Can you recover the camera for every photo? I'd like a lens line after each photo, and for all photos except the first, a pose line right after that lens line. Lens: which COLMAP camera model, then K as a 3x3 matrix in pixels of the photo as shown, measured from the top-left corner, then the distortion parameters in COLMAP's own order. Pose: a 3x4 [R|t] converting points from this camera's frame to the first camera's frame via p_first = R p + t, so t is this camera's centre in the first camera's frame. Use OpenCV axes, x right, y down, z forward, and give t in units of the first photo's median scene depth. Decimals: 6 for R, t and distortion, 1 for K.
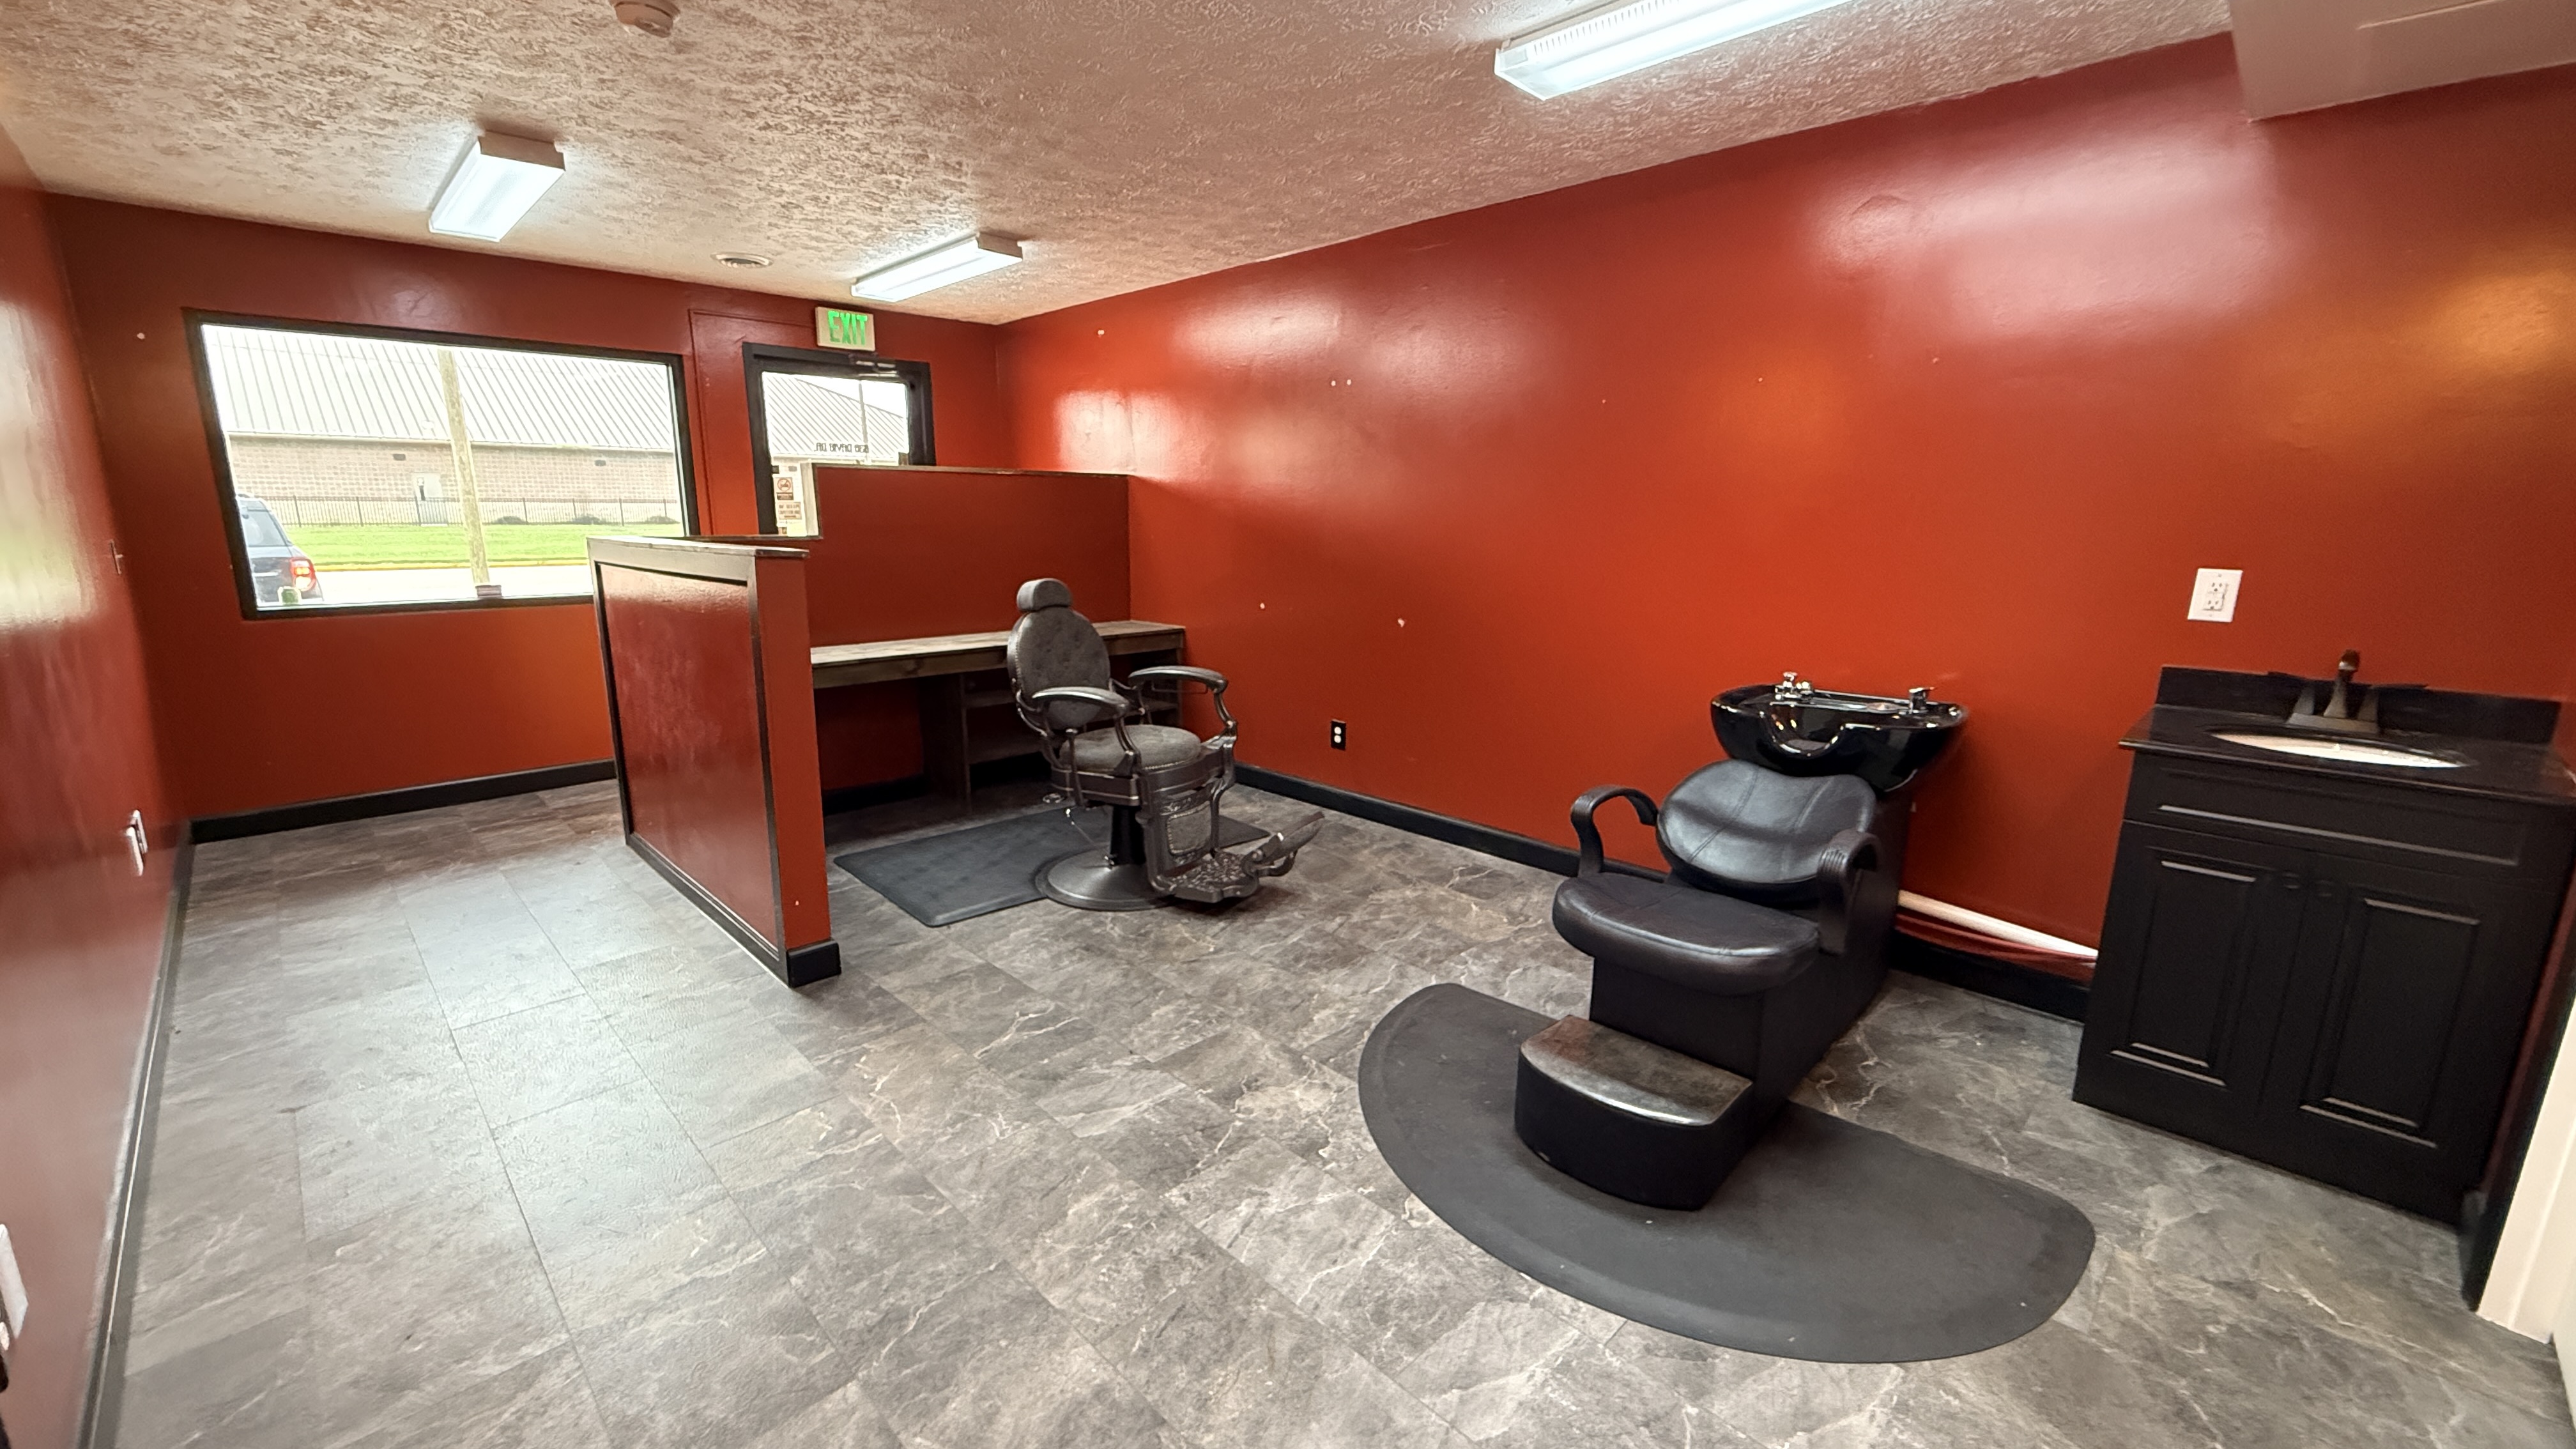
lens RADIAL K [[1028.1, 0, 1277.2], [0, 1028.1, 731.9], [0, 0, 1]] dist [0.001469, 0.000195]
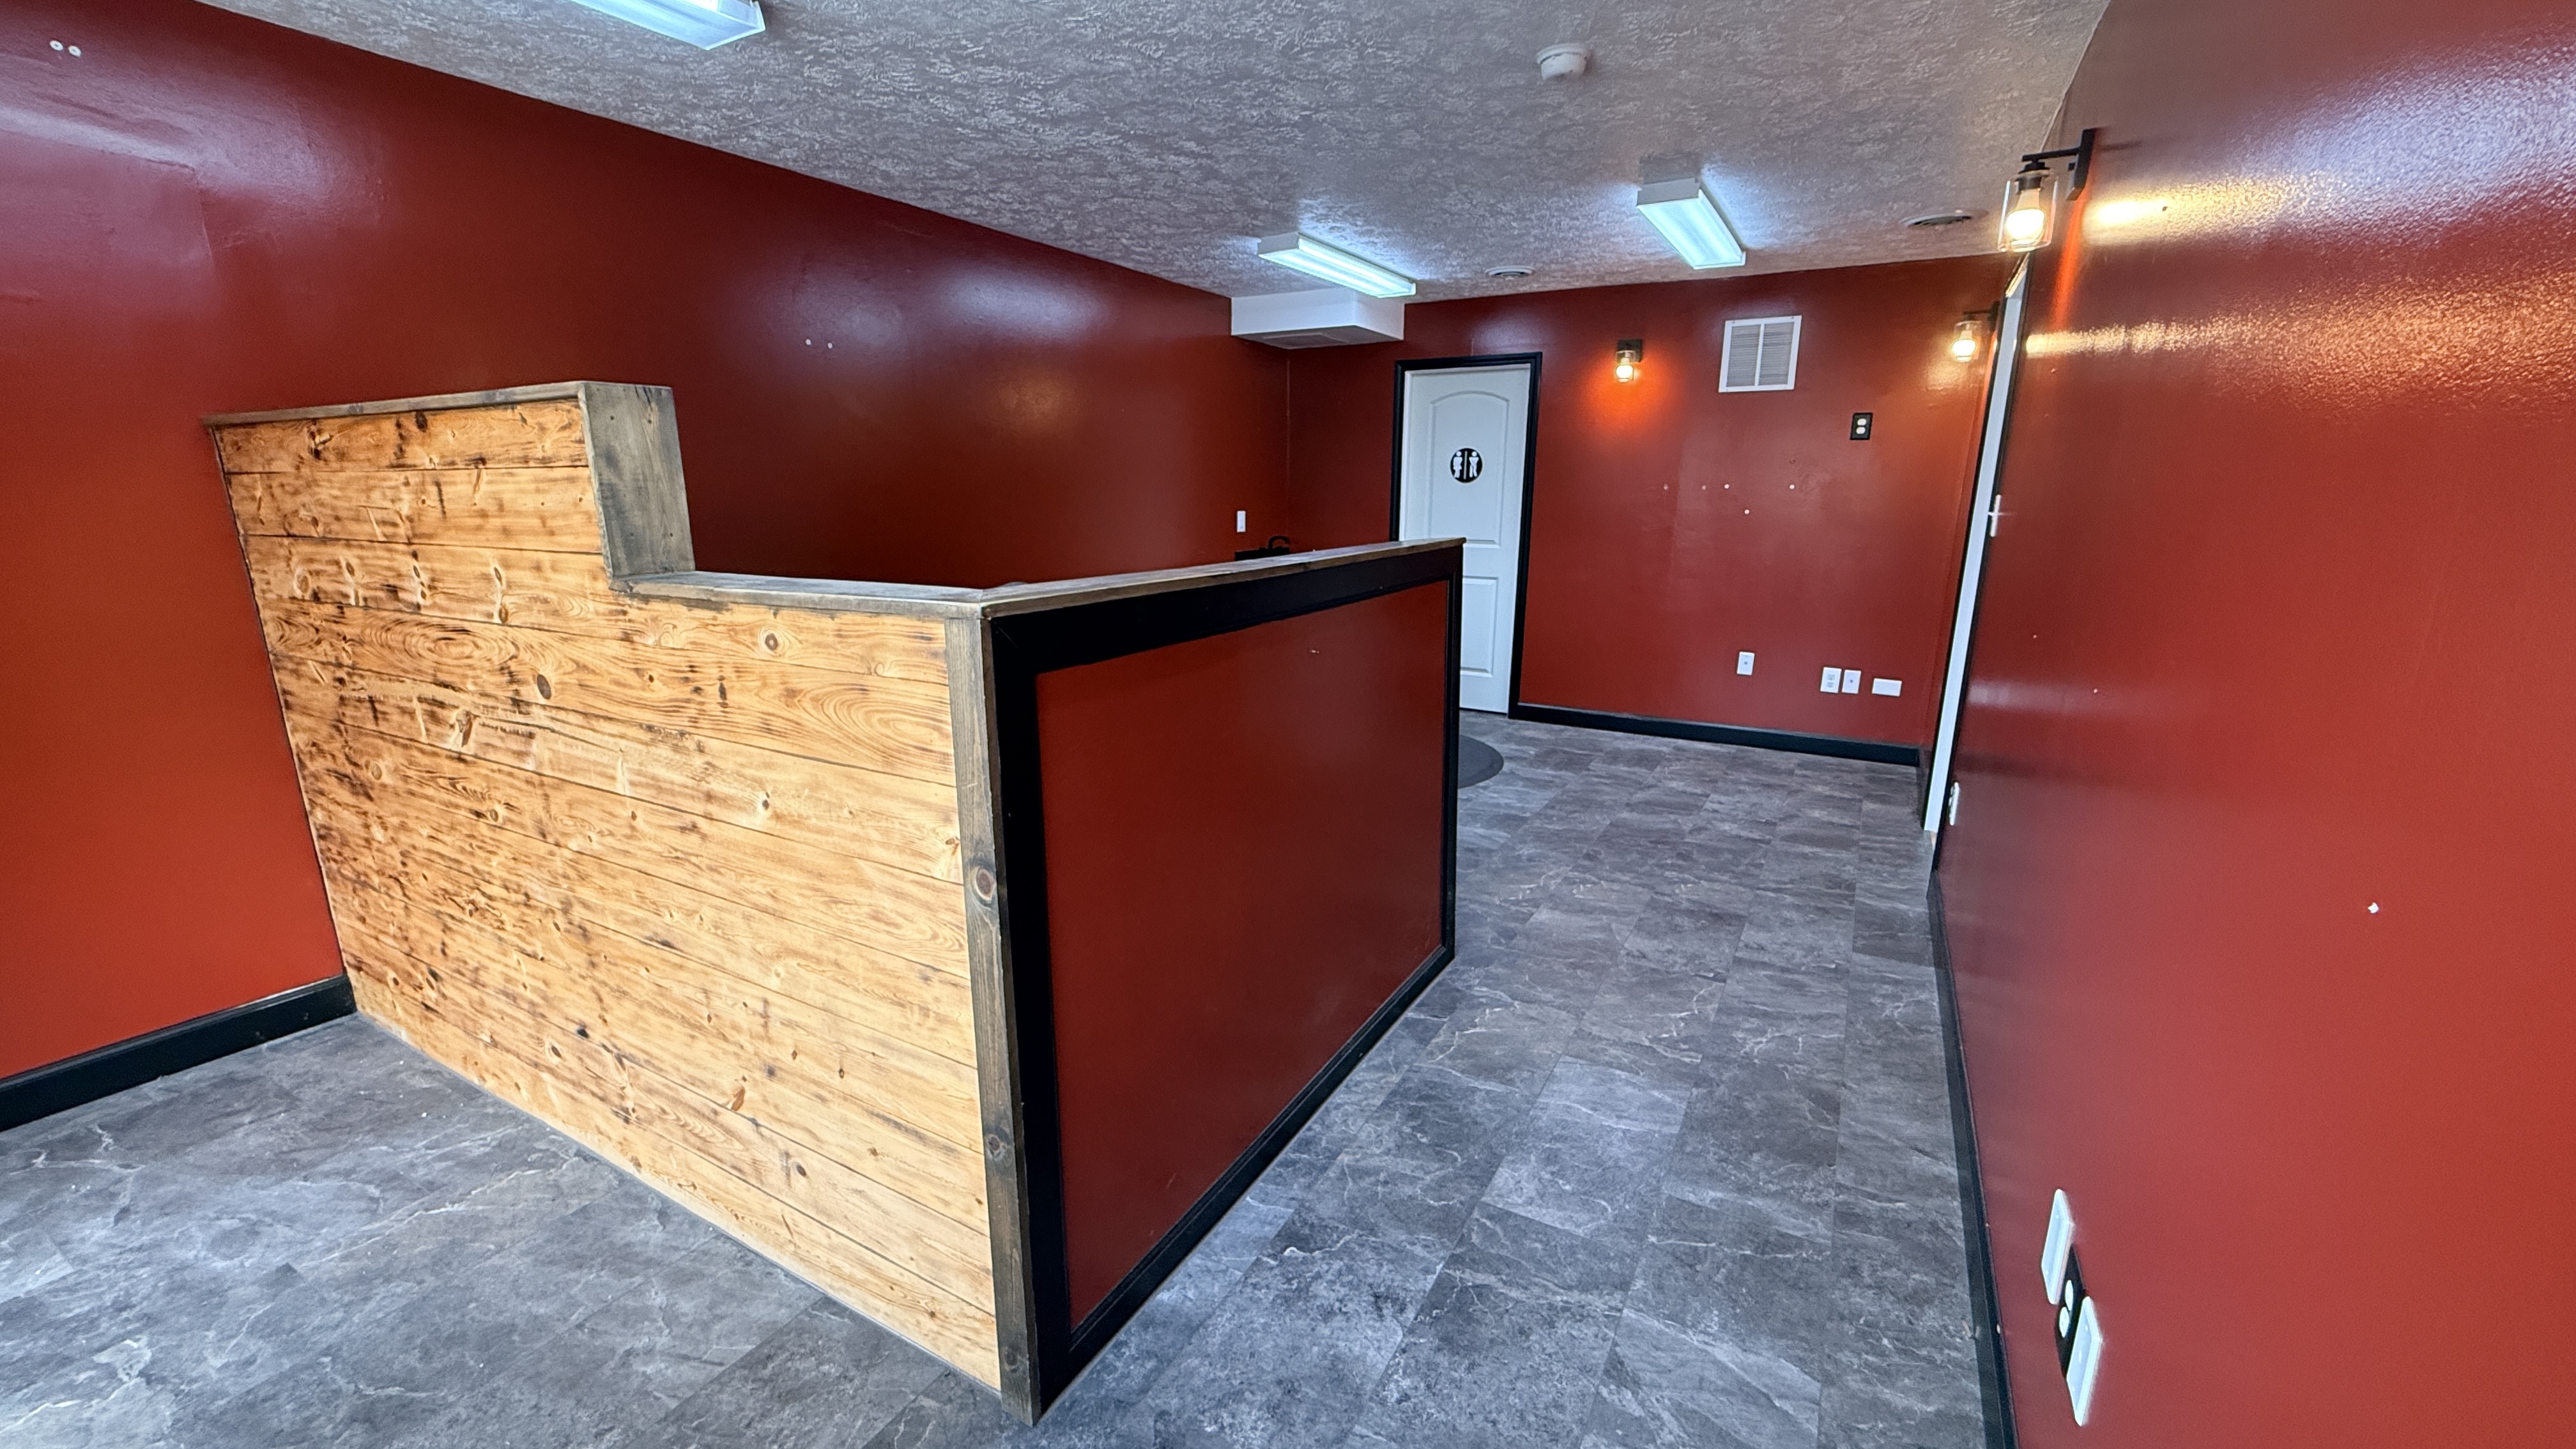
lens RADIAL K [[1028.1, 0, 1278.3], [0, 1028.1, 725.7], [0, 0, 1]] dist [0.001469, 0.000195]
pose [[-0.268655, -0.224882, 0.936618, -2.004649], [0.205148, 0.936698, 0.283745, -0.455517], [-0.941137, 0.268374, -0.205515, 1.955295]]
